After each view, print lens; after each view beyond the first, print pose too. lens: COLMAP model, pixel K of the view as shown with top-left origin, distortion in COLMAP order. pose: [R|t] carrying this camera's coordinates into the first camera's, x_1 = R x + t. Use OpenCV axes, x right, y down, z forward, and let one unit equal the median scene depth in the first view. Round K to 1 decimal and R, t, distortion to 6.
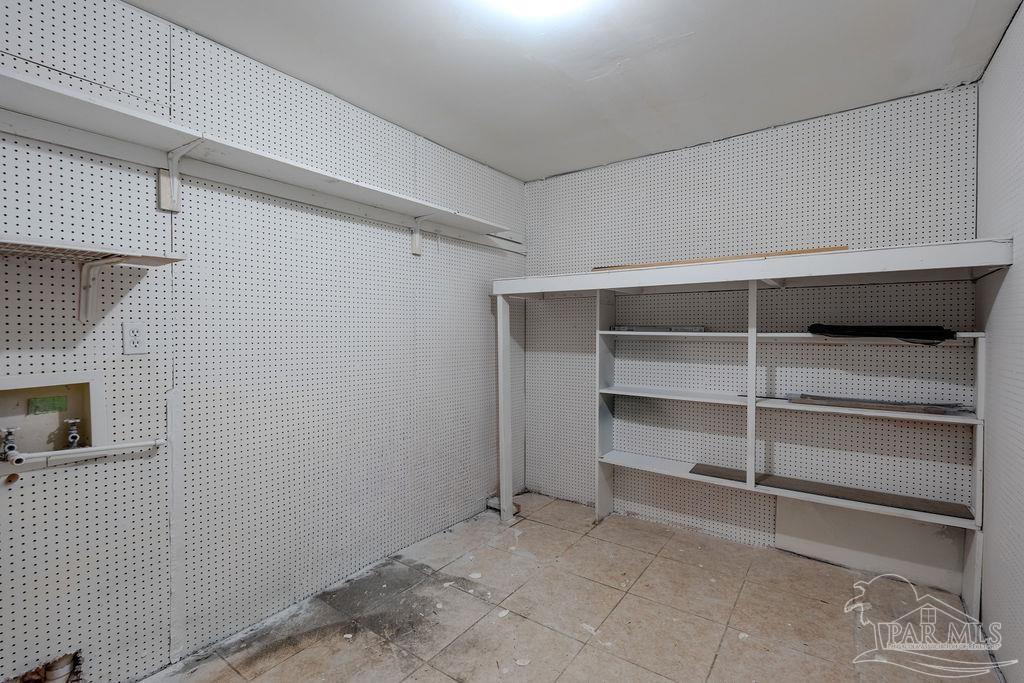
lens RADIAL K [[457.0, 0, 512.0], [0, 457.0, 341.5], [0, 0, 1]] dist [0.000234, 0.000217]
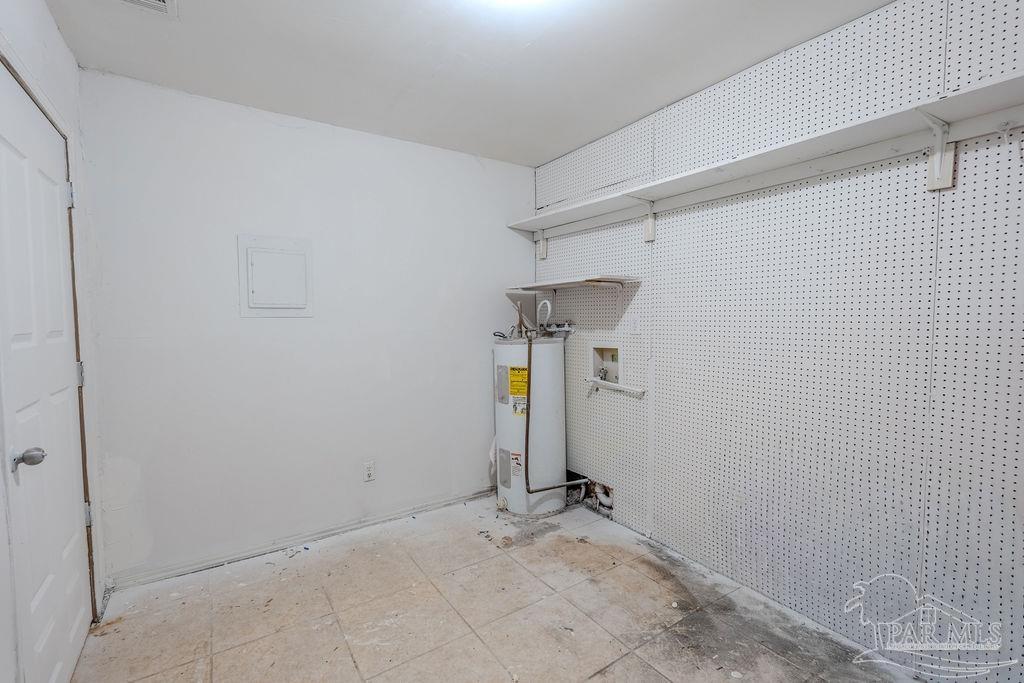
lens RADIAL K [[457.0, 0, 512.0], [0, 457.0, 341.5], [0, 0, 1]] dist [0.000234, 0.000217]
pose [[-0.351091, 0.051198, -0.934941, 0.763793], [-0.015157, 0.998062, 0.060346, -0.035443], [0.936219, 0.035358, -0.349635, 1.010323]]
